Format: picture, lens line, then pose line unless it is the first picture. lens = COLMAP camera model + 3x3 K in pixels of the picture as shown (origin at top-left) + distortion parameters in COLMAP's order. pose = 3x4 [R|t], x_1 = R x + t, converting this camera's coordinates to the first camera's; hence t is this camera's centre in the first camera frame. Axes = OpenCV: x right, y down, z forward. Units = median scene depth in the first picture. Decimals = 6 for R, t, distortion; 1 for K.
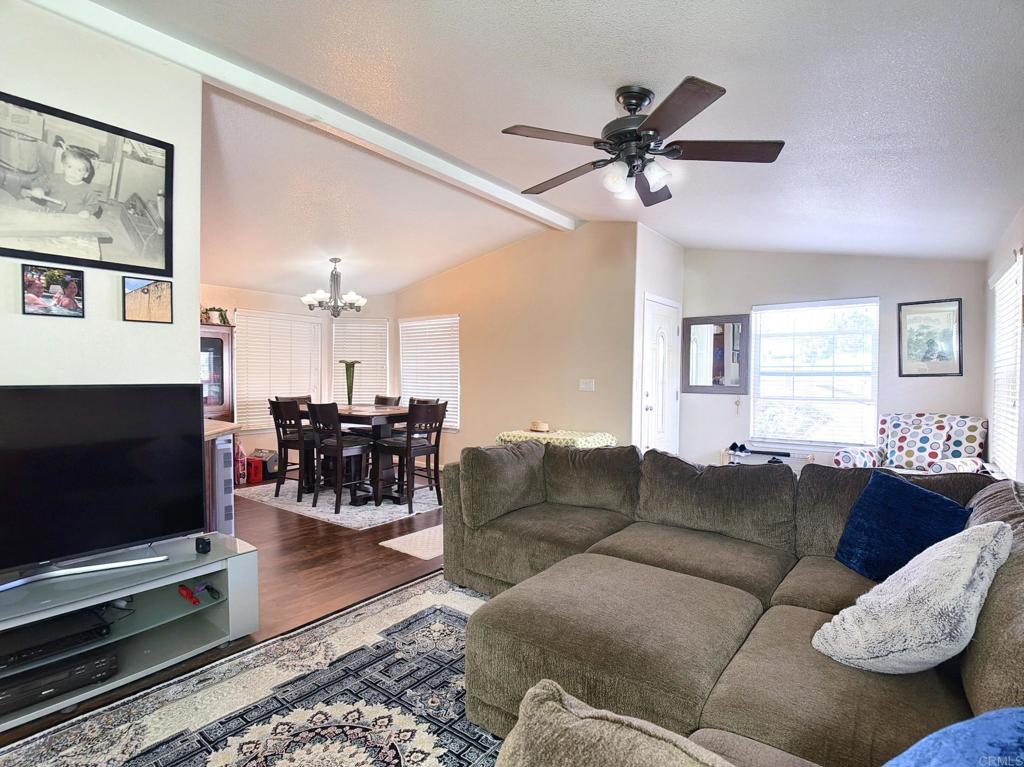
lens RADIAL K [[526.7, 0, 512.0], [0, 526.7, 383.5], [0, 0, 1]] dist [-0.000019, 0.000437]
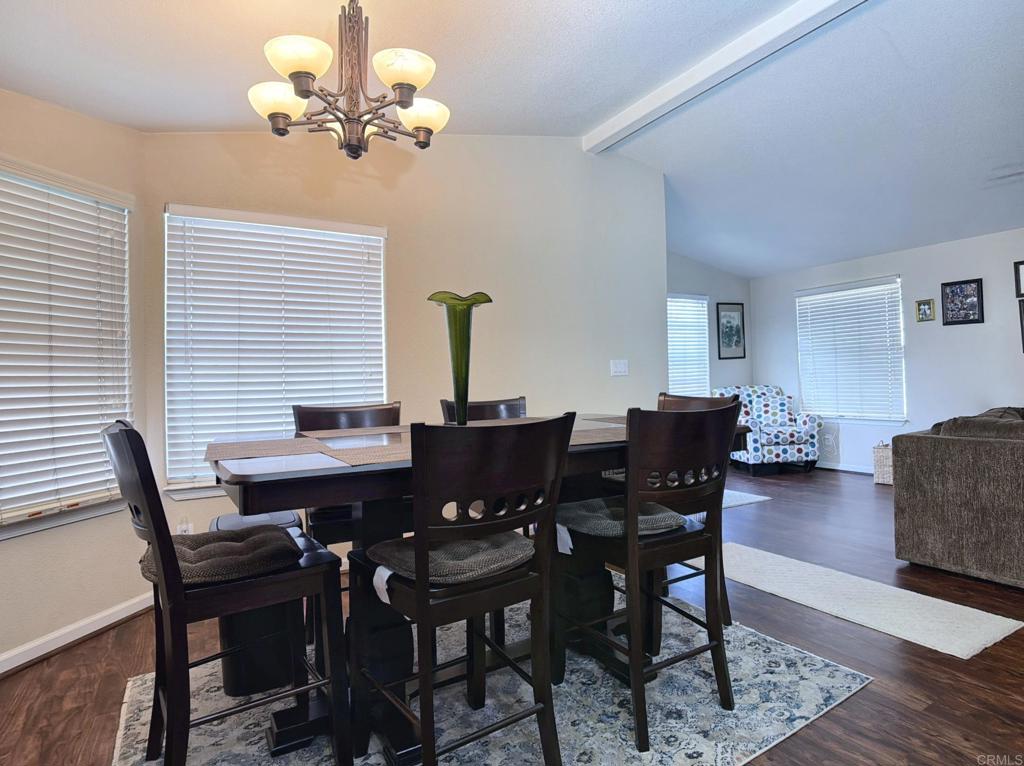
lens RADIAL K [[567.2, 0, 512.4], [0, 567.2, 371.5], [0, 0, 1]] dist [-0.029612, -0.000581]
pose [[0.369032, -0.001253, 0.929416, -0.770045], [0.043925, 0.998905, -0.016094, 0.016793], [-0.928378, 0.046764, 0.368683, 1.021072]]
